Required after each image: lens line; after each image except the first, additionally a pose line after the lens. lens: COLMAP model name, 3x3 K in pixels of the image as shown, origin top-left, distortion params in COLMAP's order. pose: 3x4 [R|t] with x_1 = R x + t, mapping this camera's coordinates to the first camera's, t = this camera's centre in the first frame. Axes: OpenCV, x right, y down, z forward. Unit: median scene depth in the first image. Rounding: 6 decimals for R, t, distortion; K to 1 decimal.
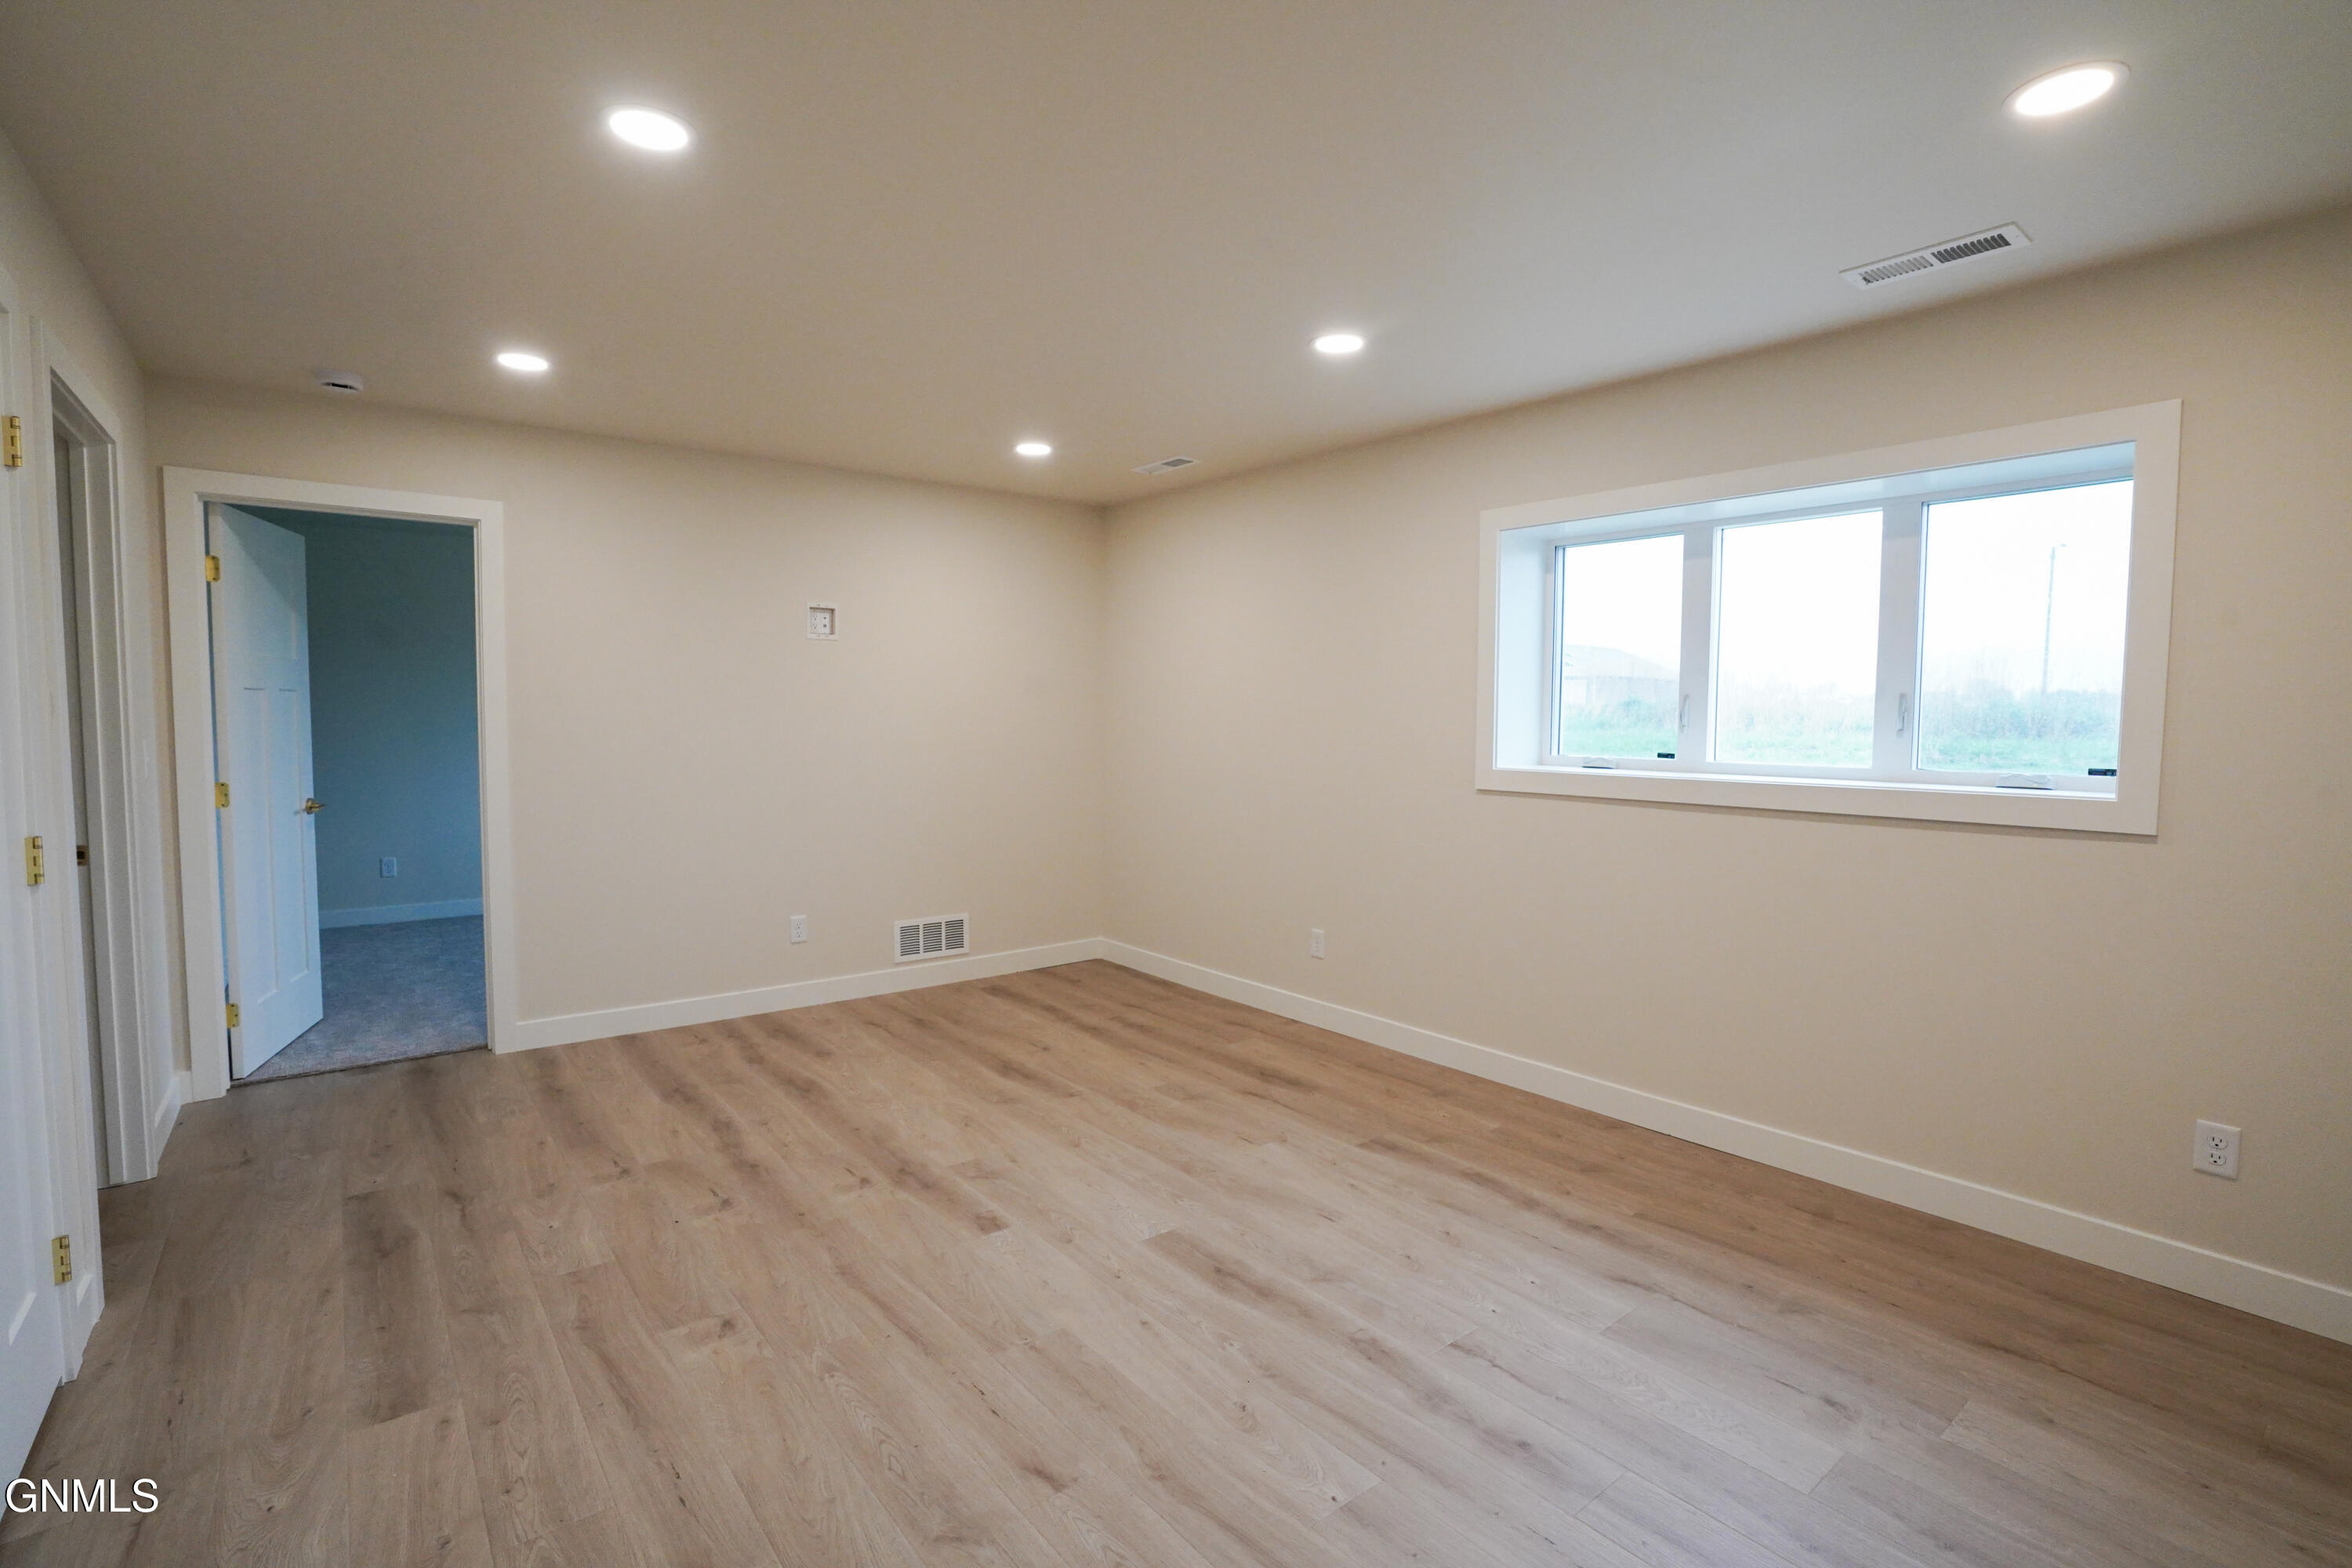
lens RADIAL K [[1088.2, 0, 1167.4], [0, 1088.2, 777.2], [0, 0, 1]] dist [-0.050857, 0.017002]
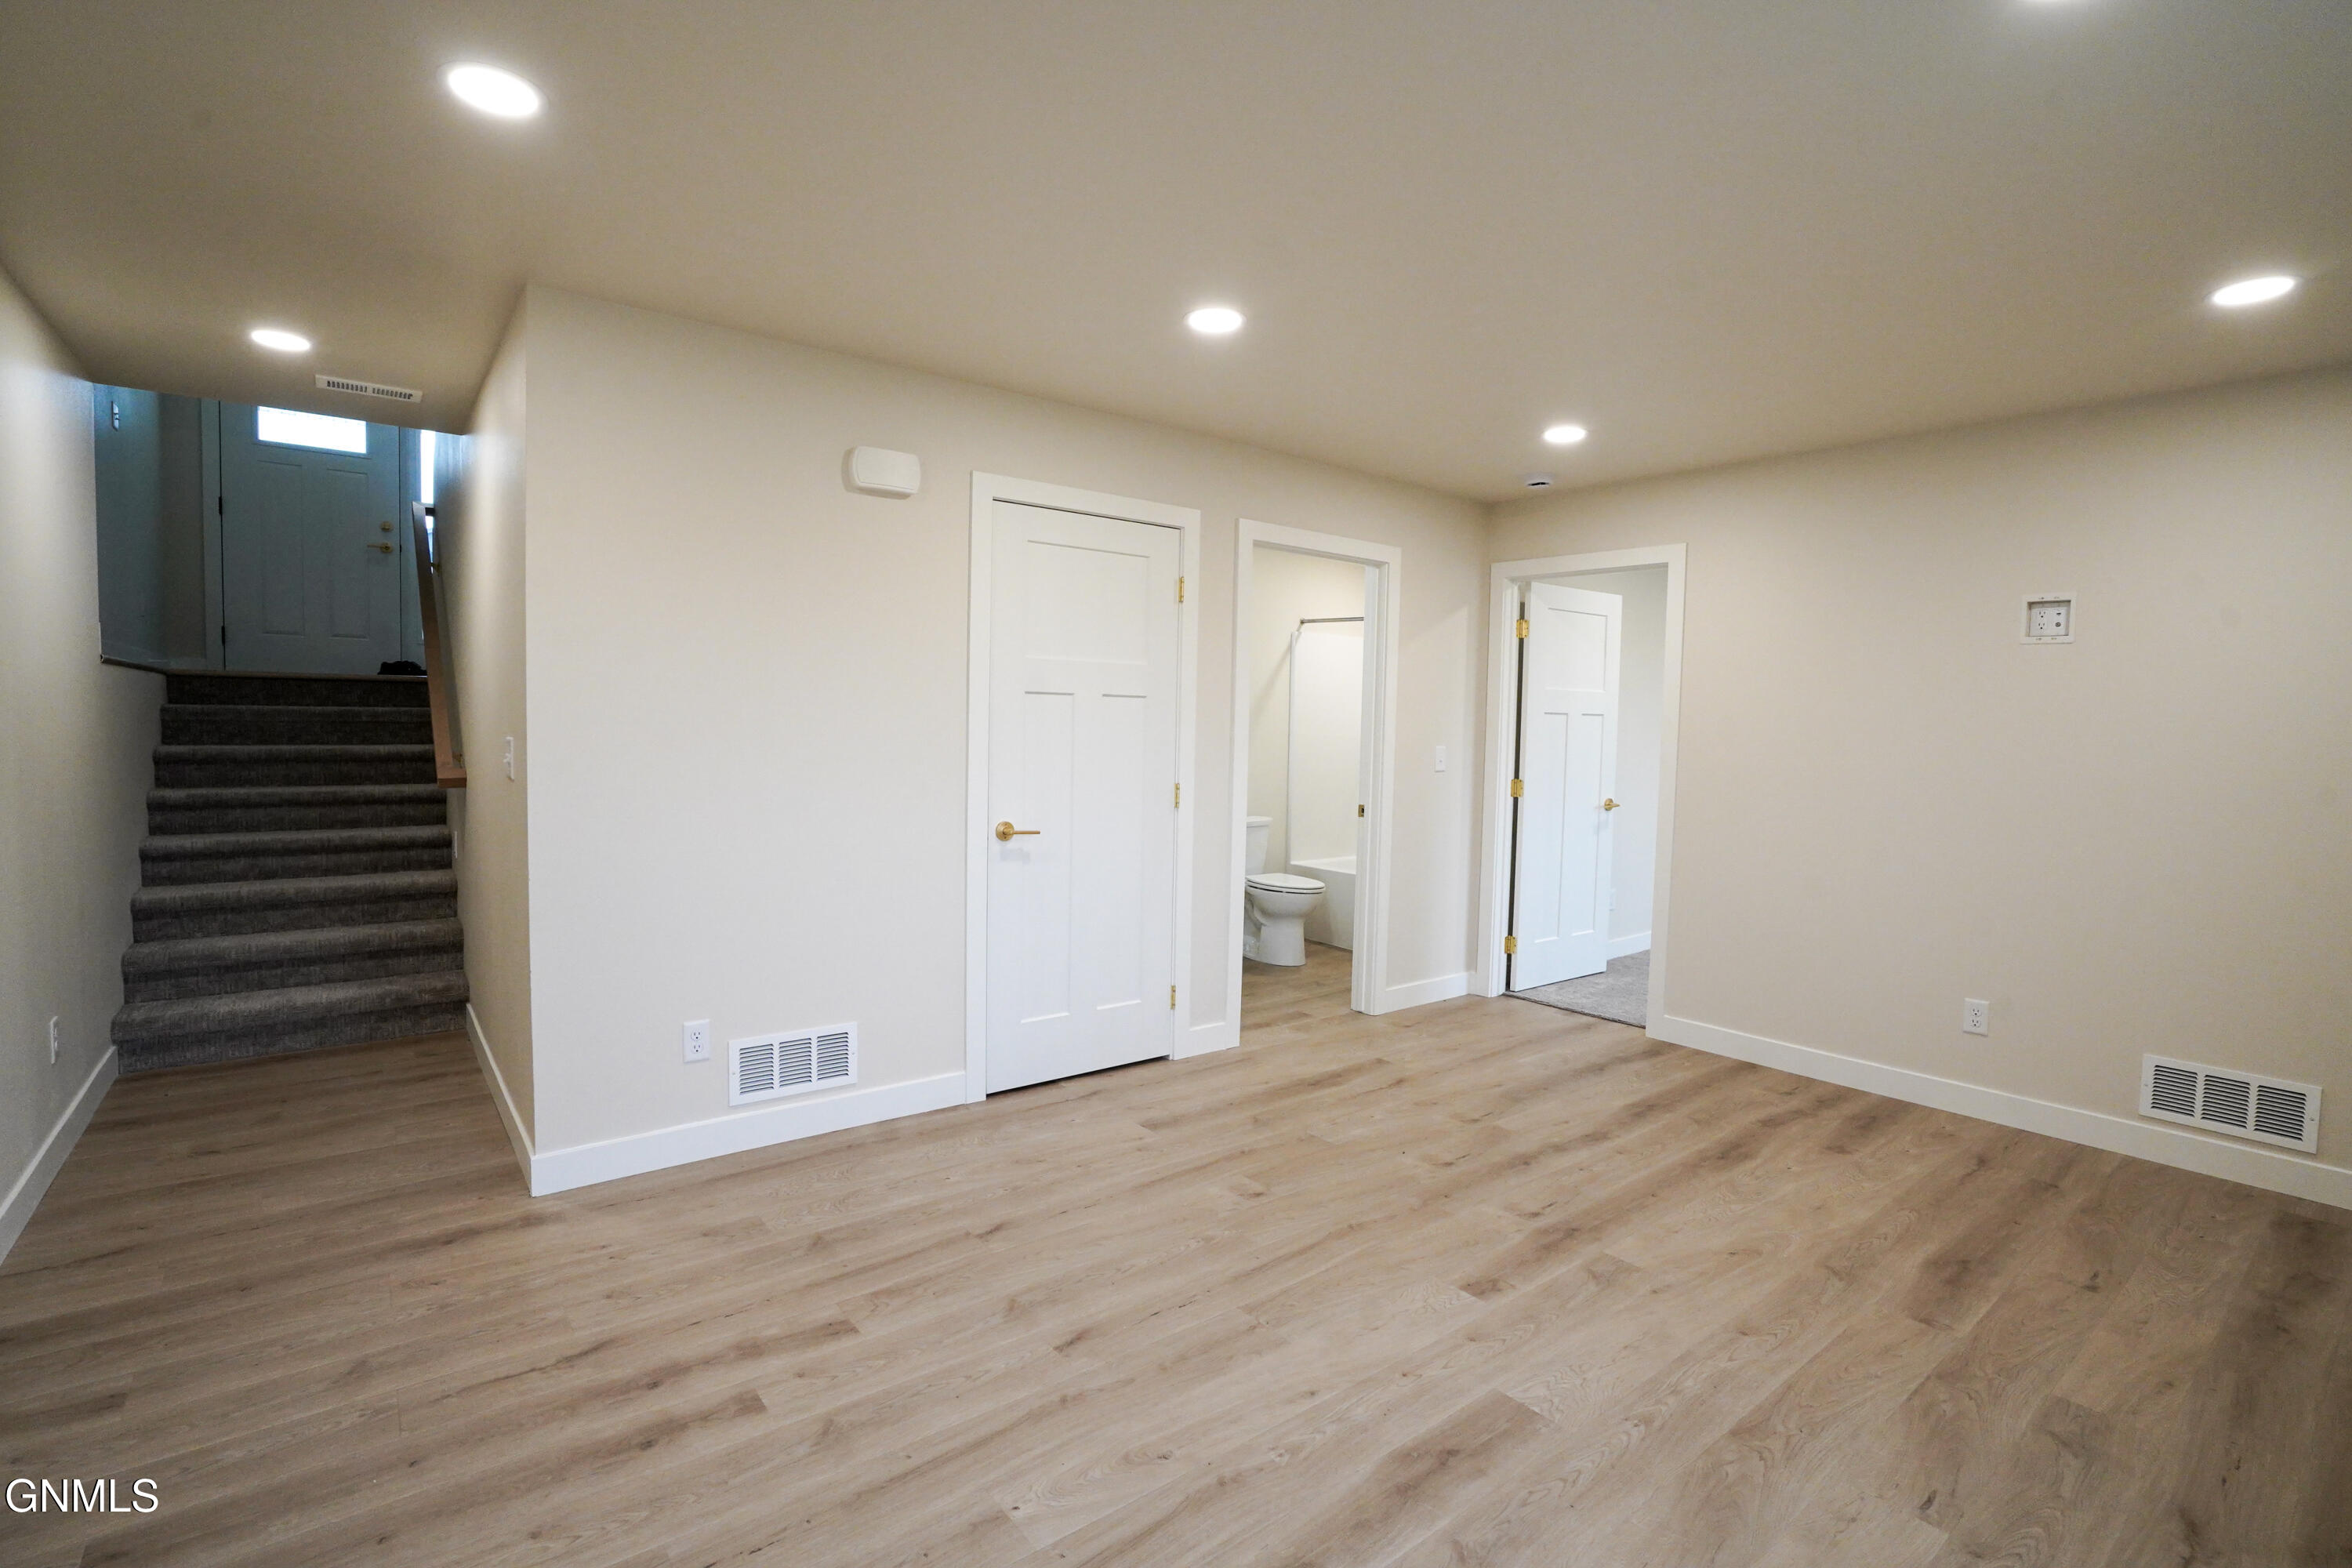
lens RADIAL K [[1088.2, 0, 1184.9], [0, 1088.2, 789.0], [0, 0, 1]] dist [-0.050857, 0.017002]
pose [[0.006857, 0.055996, -0.998407, 0.652423], [-0.079887, 0.995270, 0.055272, -0.032055], [0.996780, 0.079380, 0.011298, 0.643452]]
